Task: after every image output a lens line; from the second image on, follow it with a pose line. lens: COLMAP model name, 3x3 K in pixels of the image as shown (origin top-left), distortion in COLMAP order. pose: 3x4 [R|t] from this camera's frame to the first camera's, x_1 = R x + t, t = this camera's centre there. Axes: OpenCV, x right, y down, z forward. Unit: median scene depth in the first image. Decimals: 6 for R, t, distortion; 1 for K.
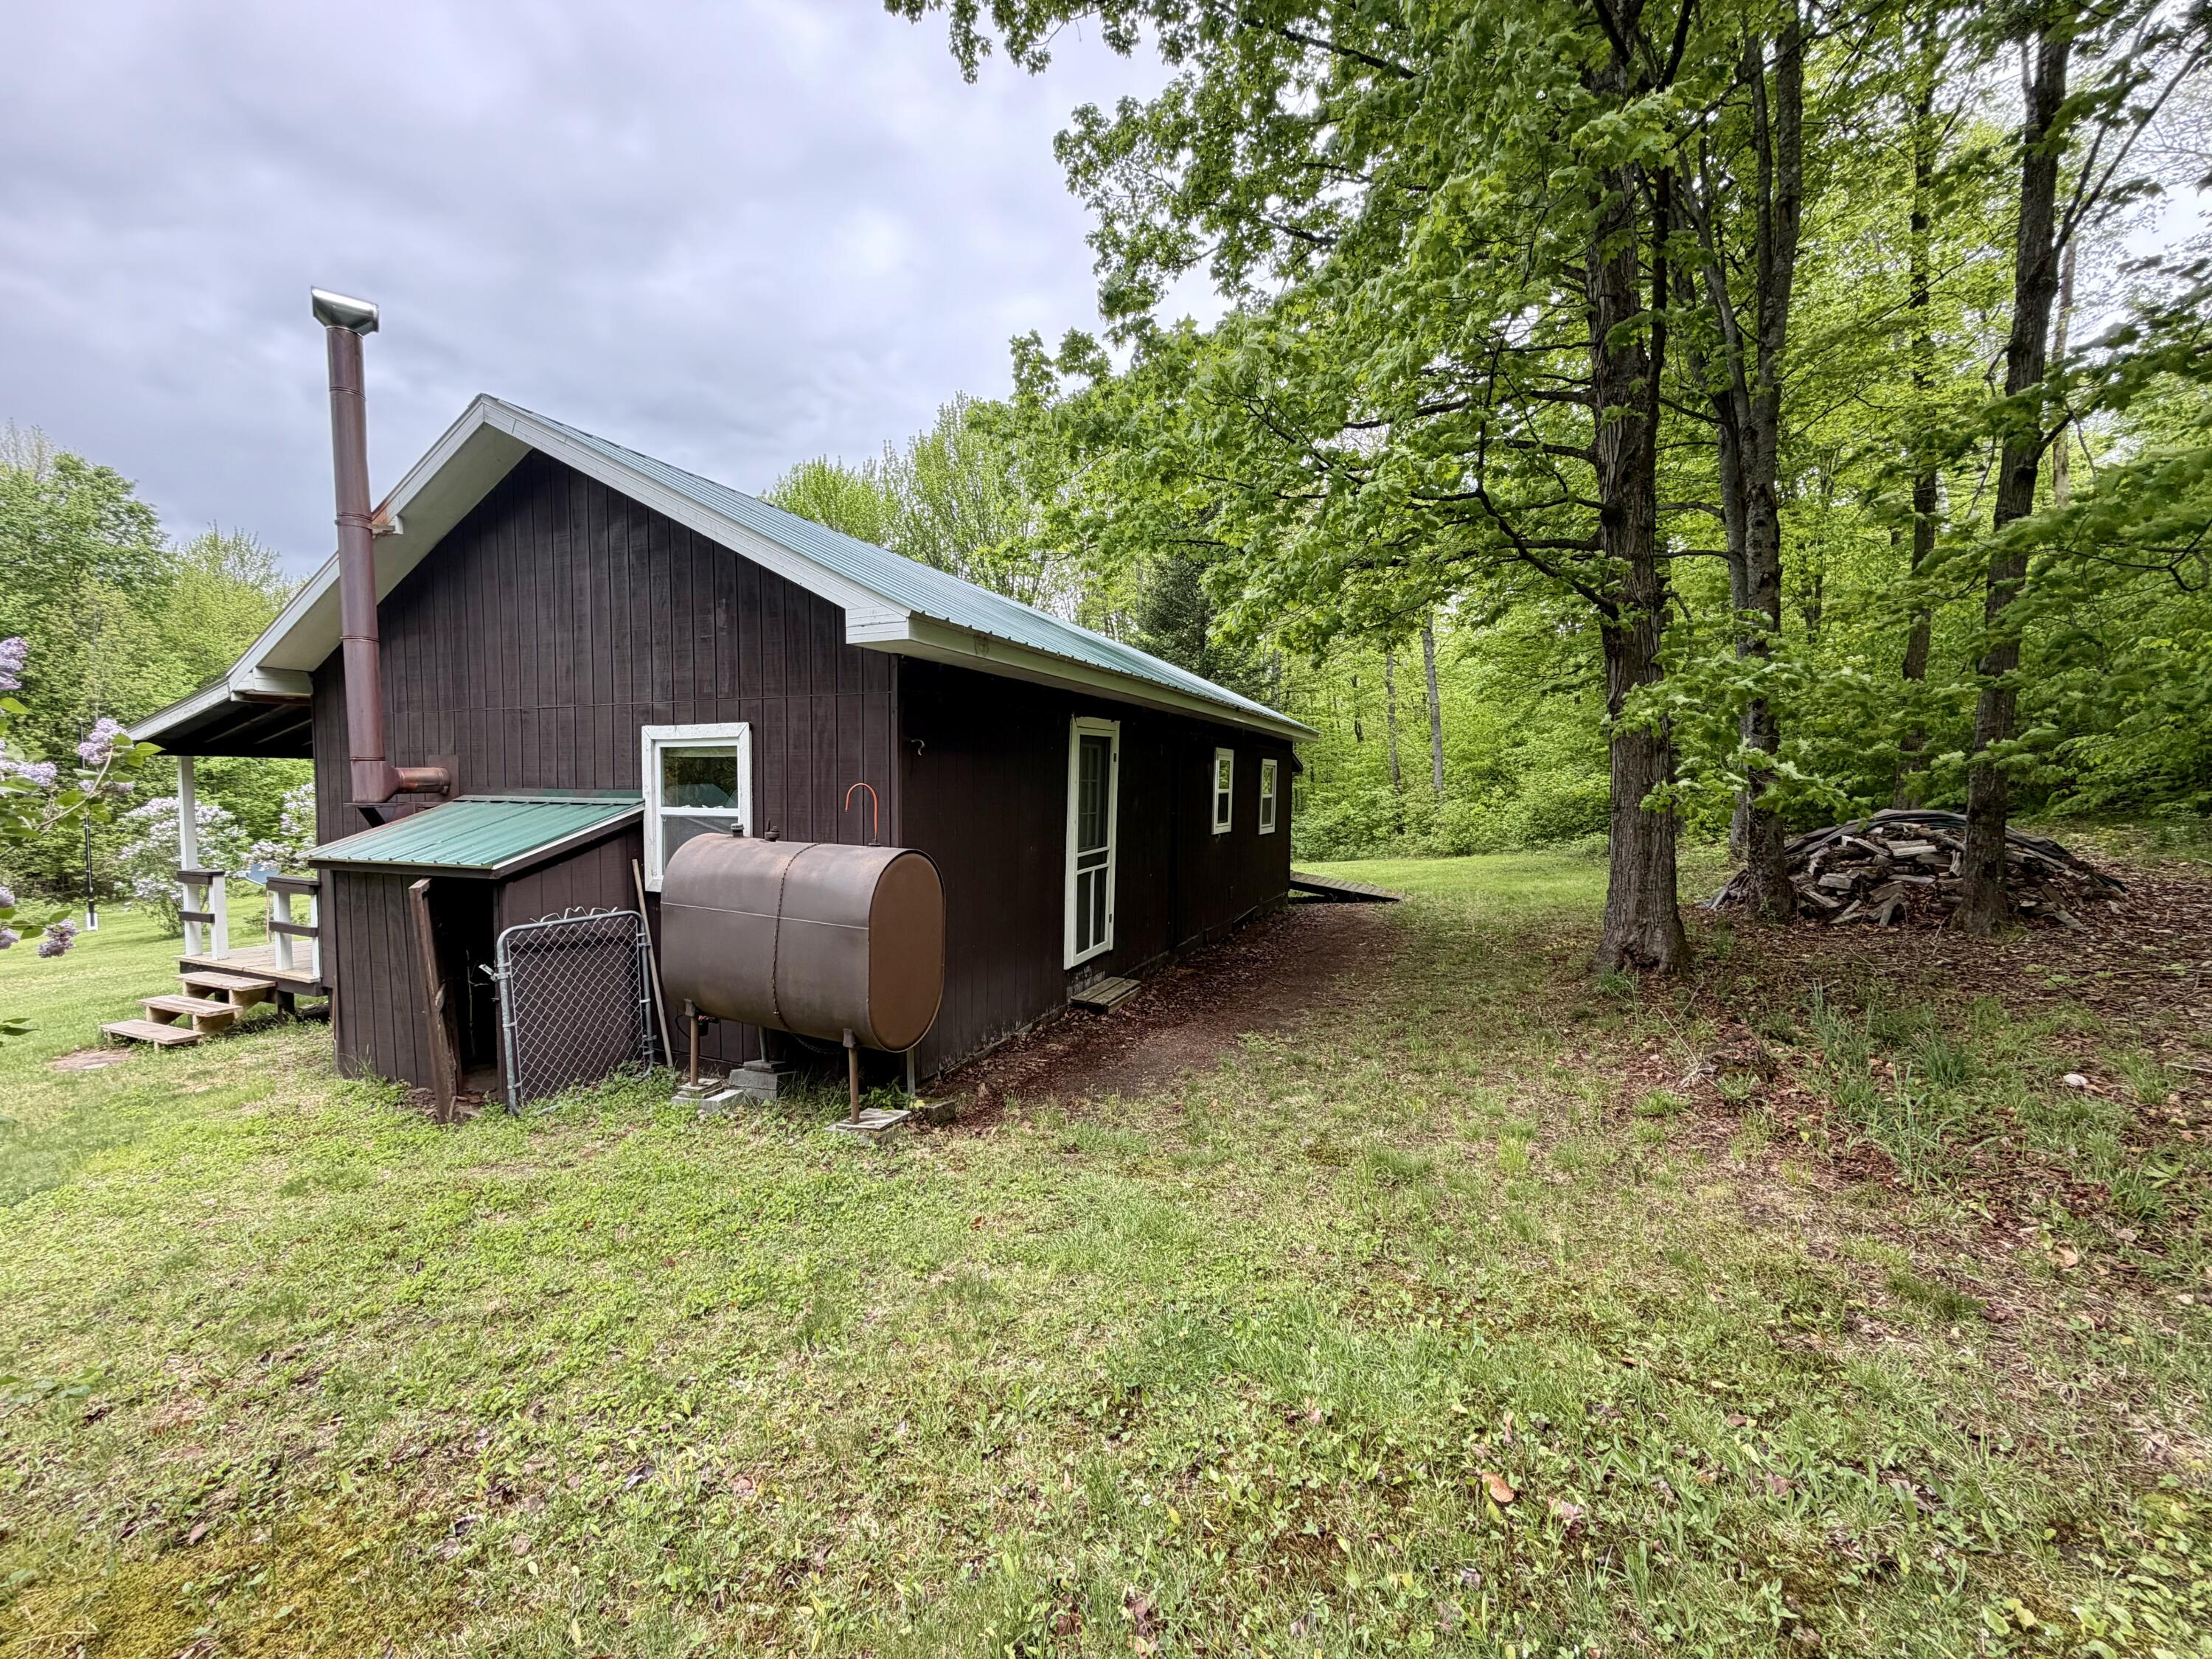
lens RADIAL K [[884.7, 0, 1102.9], [0, 884.7, 827.4], [0, 0, 1]] dist [-0.002587, 0.000229]
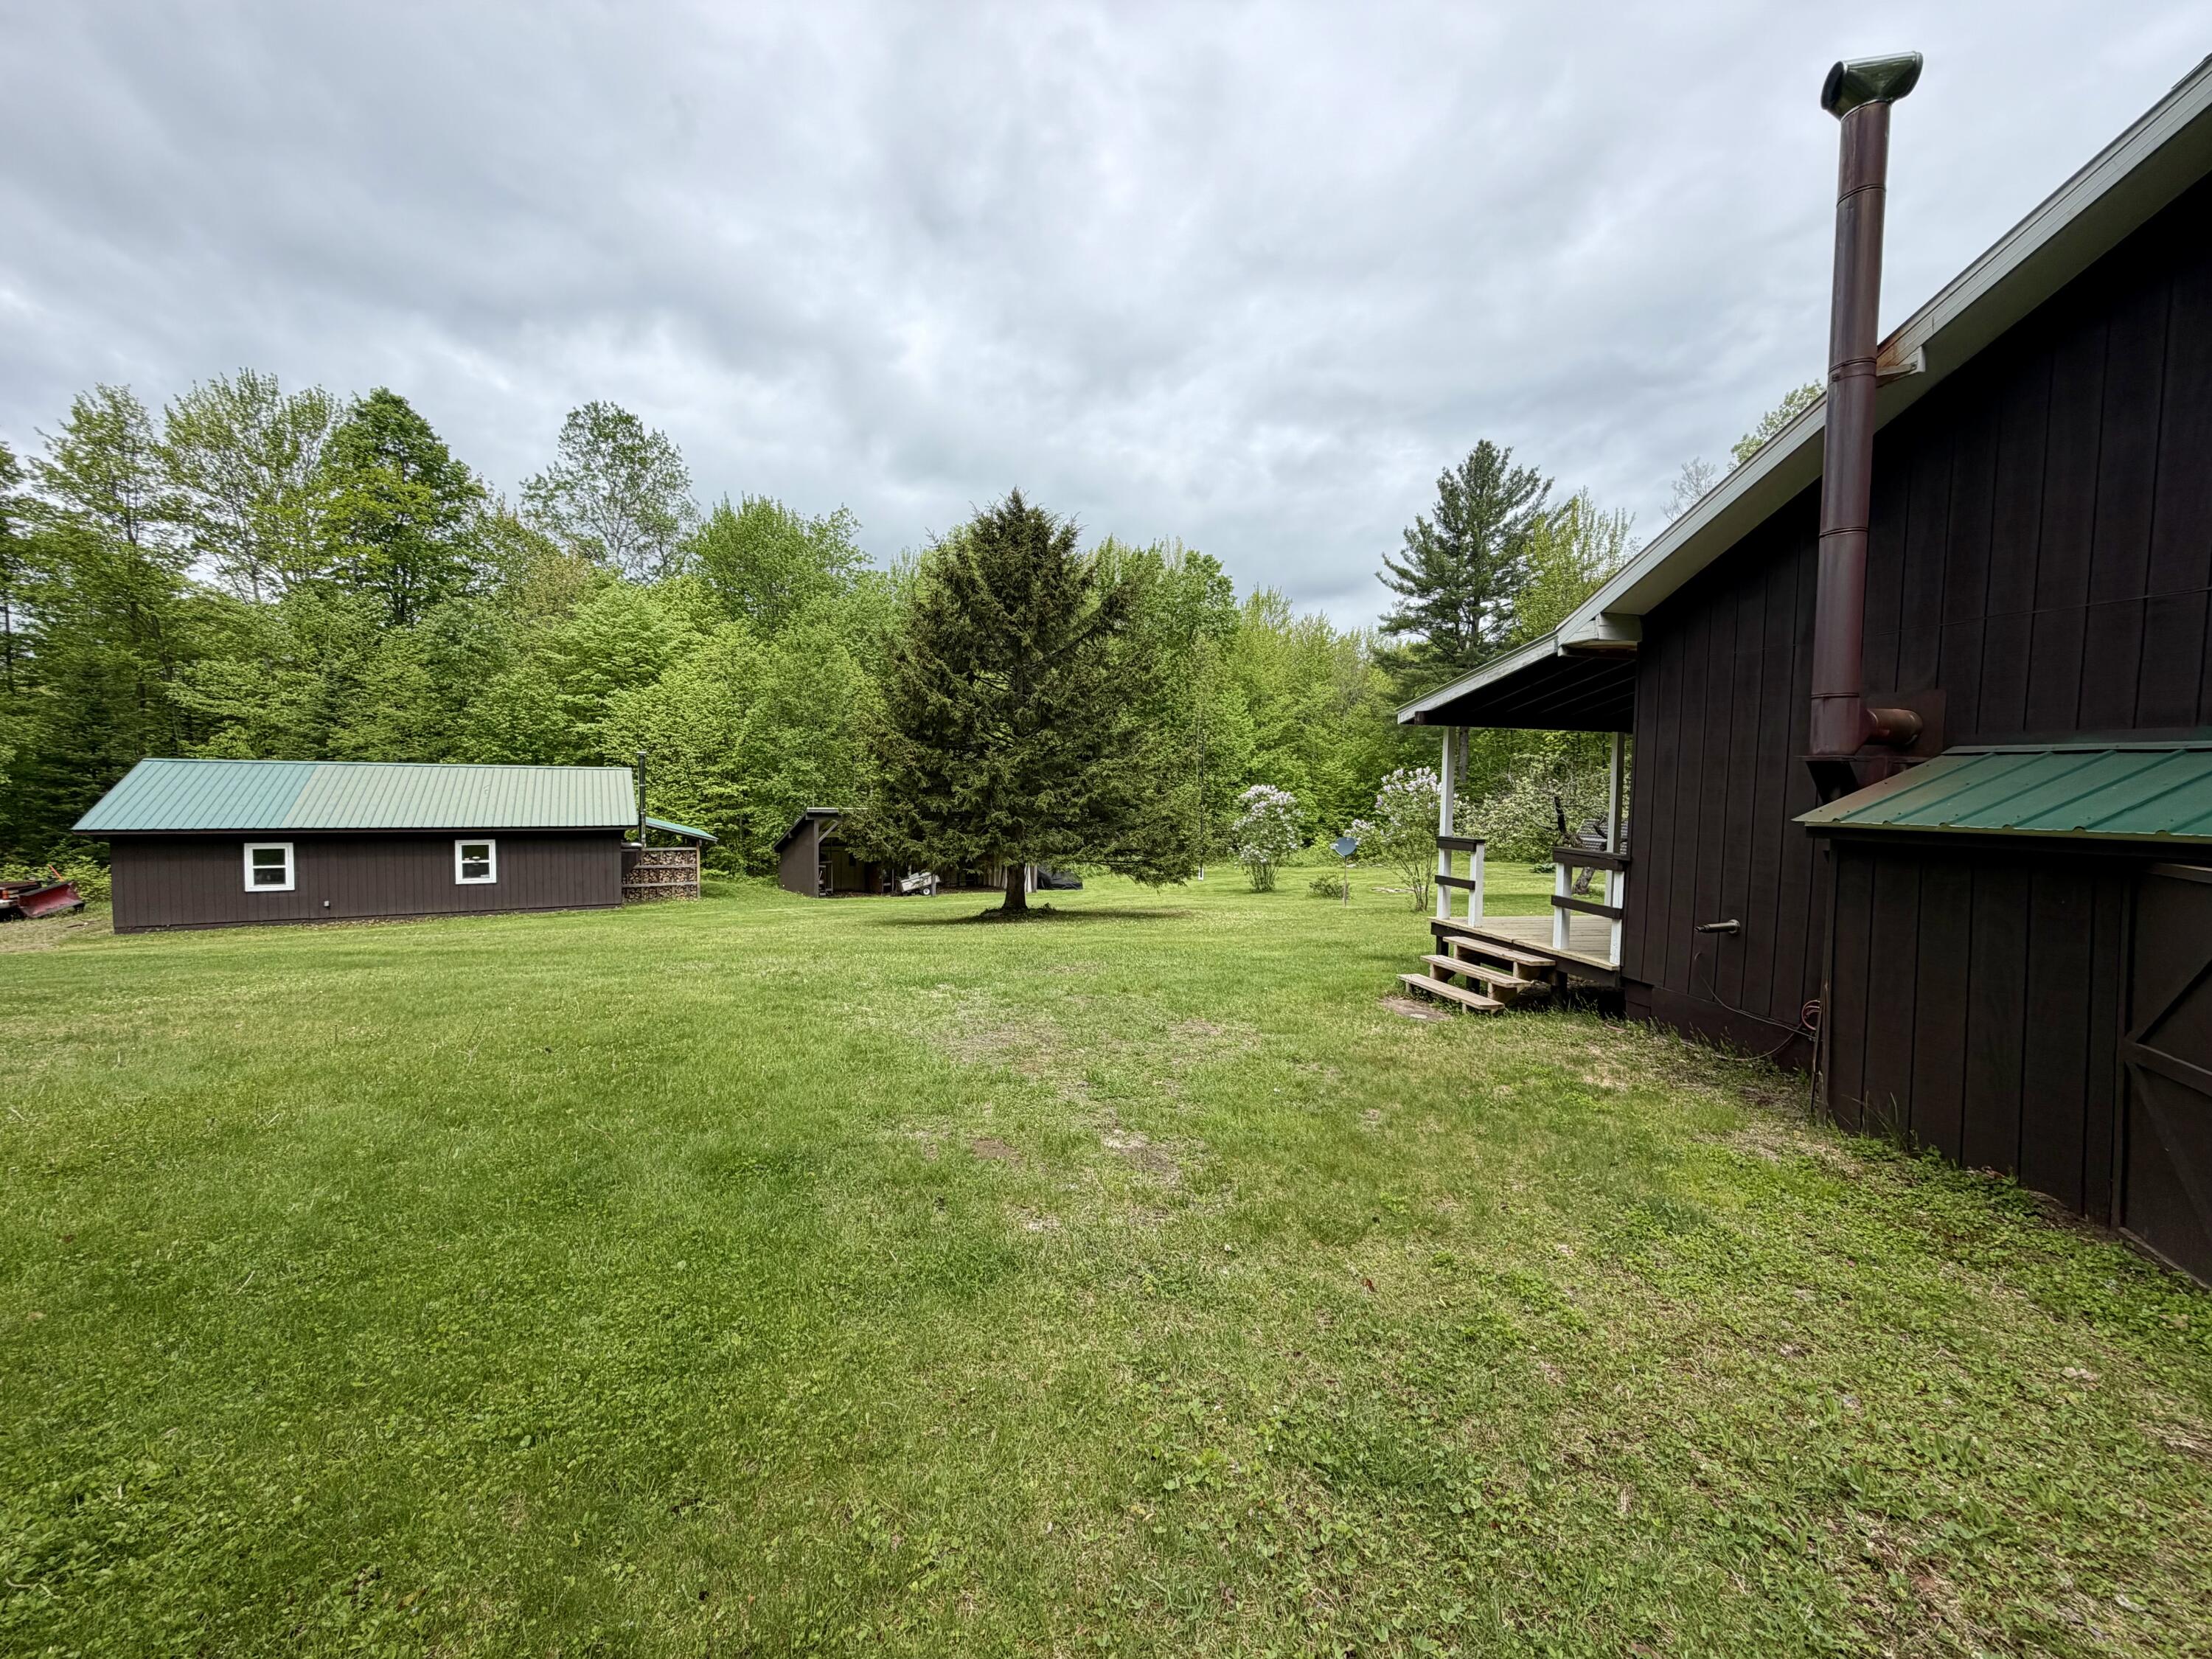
lens RADIAL K [[884.7, 0, 1104.0], [0, 884.7, 834.7], [0, 0, 1]] dist [-0.002587, 0.000229]
pose [[0.604051, 0.054829, -0.795057, -0.493172], [-0.048561, 0.998309, 0.031951, 0.036159], [0.795465, 0.019308, 0.605692, 0.055335]]
